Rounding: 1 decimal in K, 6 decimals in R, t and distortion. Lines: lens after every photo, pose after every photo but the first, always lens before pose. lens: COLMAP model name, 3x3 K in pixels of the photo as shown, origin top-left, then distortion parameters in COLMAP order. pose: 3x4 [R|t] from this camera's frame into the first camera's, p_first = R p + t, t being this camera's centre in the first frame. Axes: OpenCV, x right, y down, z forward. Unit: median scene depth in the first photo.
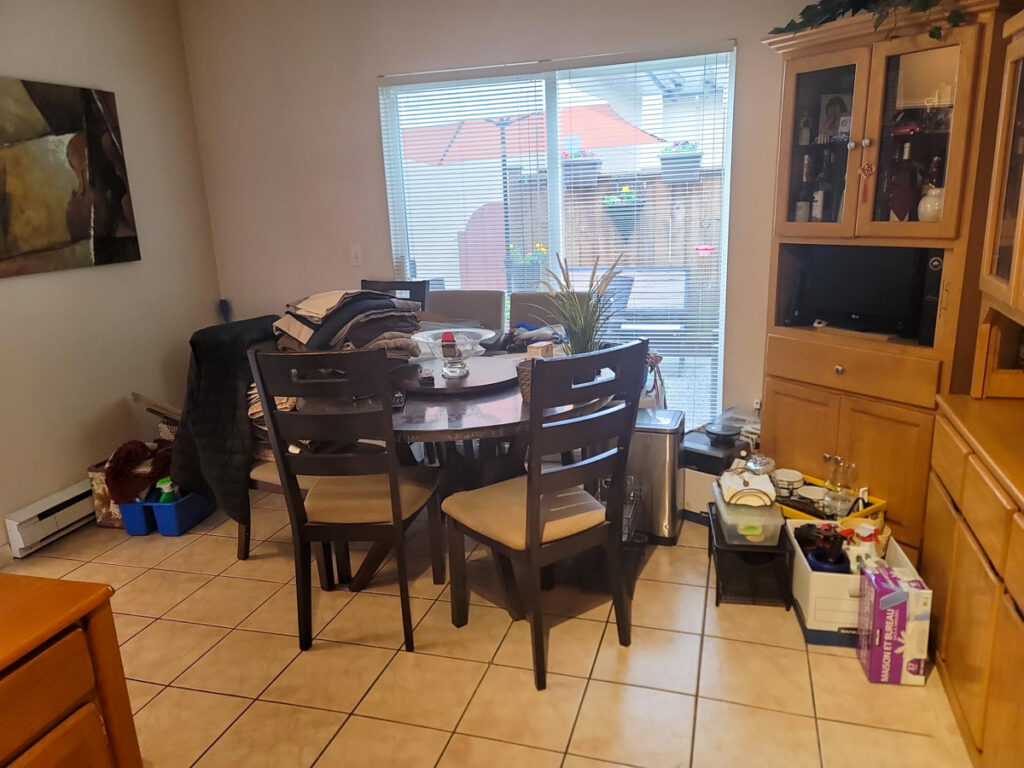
lens RADIAL K [[736.6, 0, 512.0], [0, 736.6, 384.0], [0, 0, 1]] dist [0.102480, -0.087105]
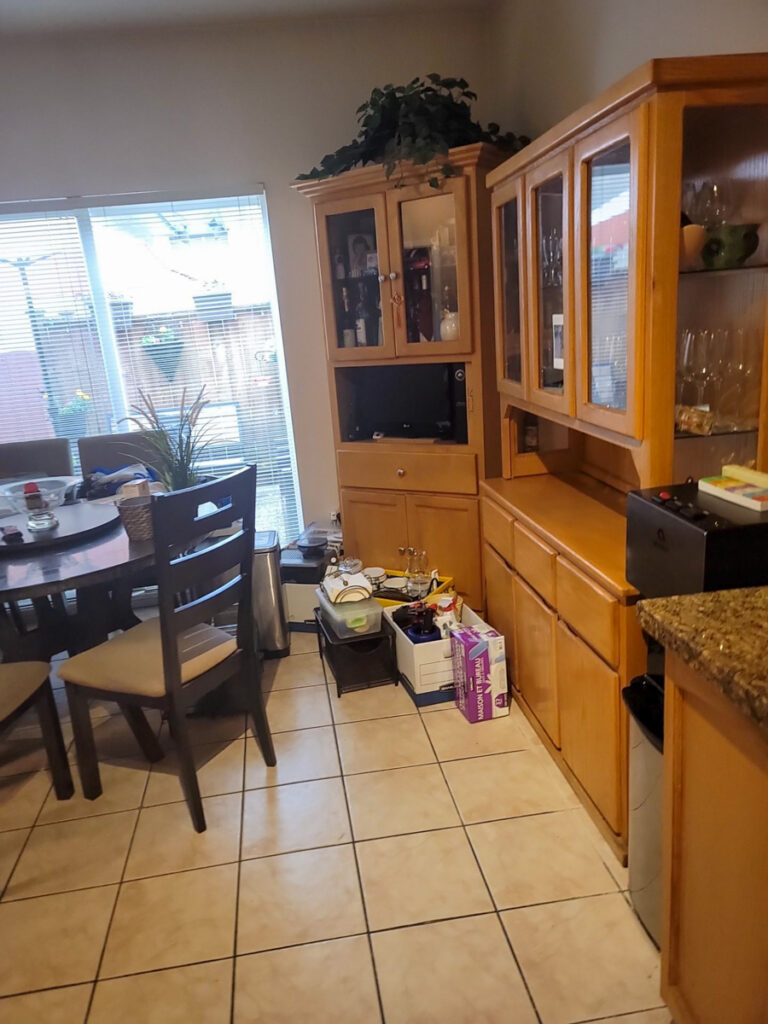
lens RADIAL K [[745.0, 0, 352.3], [0, 745.0, 519.1], [0, 0, 1]] dist [0.076973, -0.063067]
pose [[0.914203, -0.147680, 0.377390, -0.082701], [0.151563, 0.988254, 0.019569, 0.019295], [-0.375847, 0.039309, 0.925848, -0.035456]]
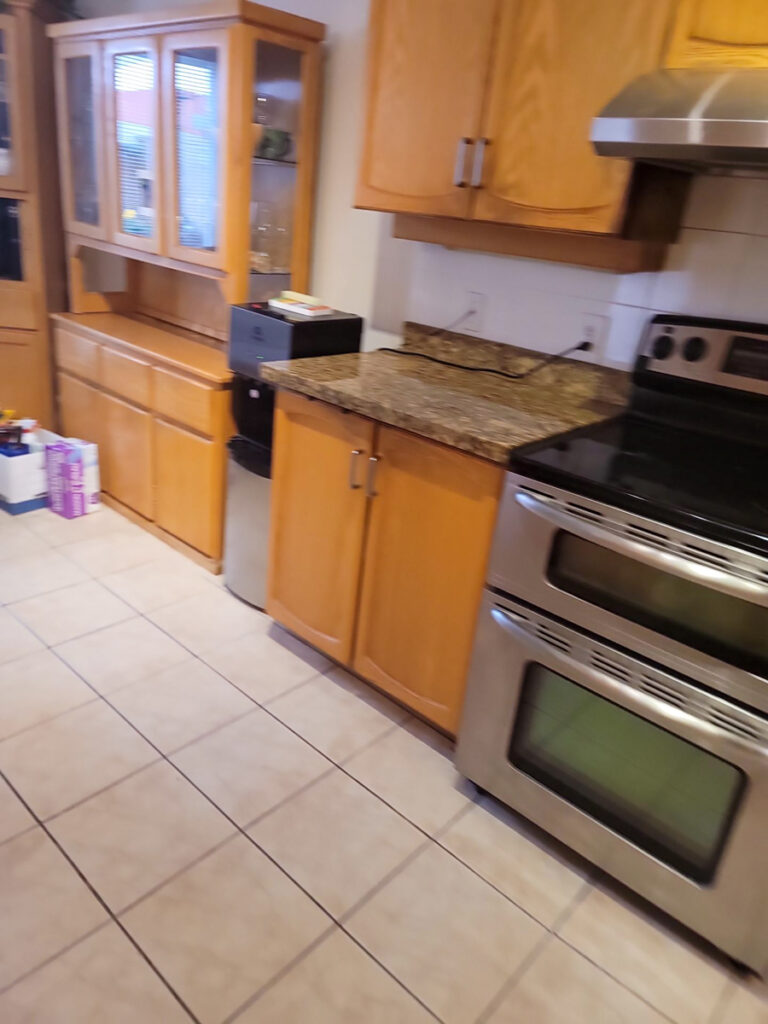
lens RADIAL K [[761.8, 0, 359.6], [0, 761.8, 512.7], [0, 0, 1]] dist [0.071293, -0.069673]
pose [[0.440512, -0.268266, 0.856728, -0.433967], [0.113719, 0.963296, 0.243164, 0.078063], [-0.890515, -0.009691, 0.454851, -0.118267]]
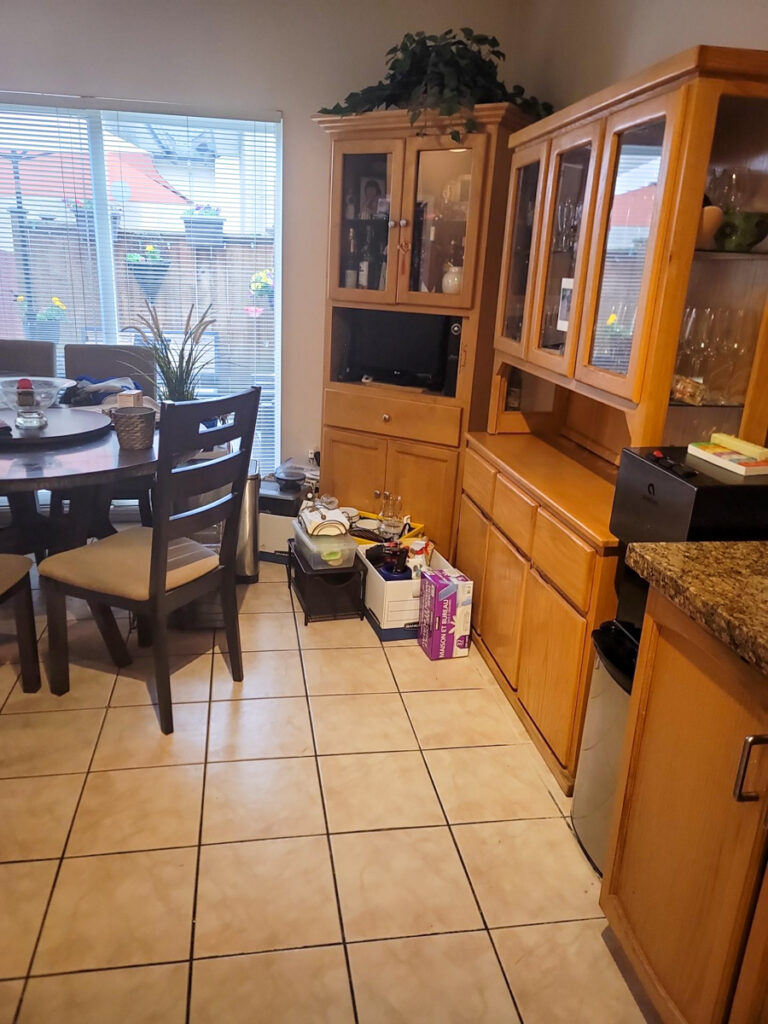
lens RADIAL K [[747.7, 0, 350.5], [0, 747.7, 497.5], [0, 0, 1]] dist [0.074512, -0.063903]
pose [[0.899167, -0.055609, 0.434057, -0.145519], [0.033902, 0.997764, 0.057598, 0.039908], [-0.436290, -0.037075, 0.899042, -0.044444]]
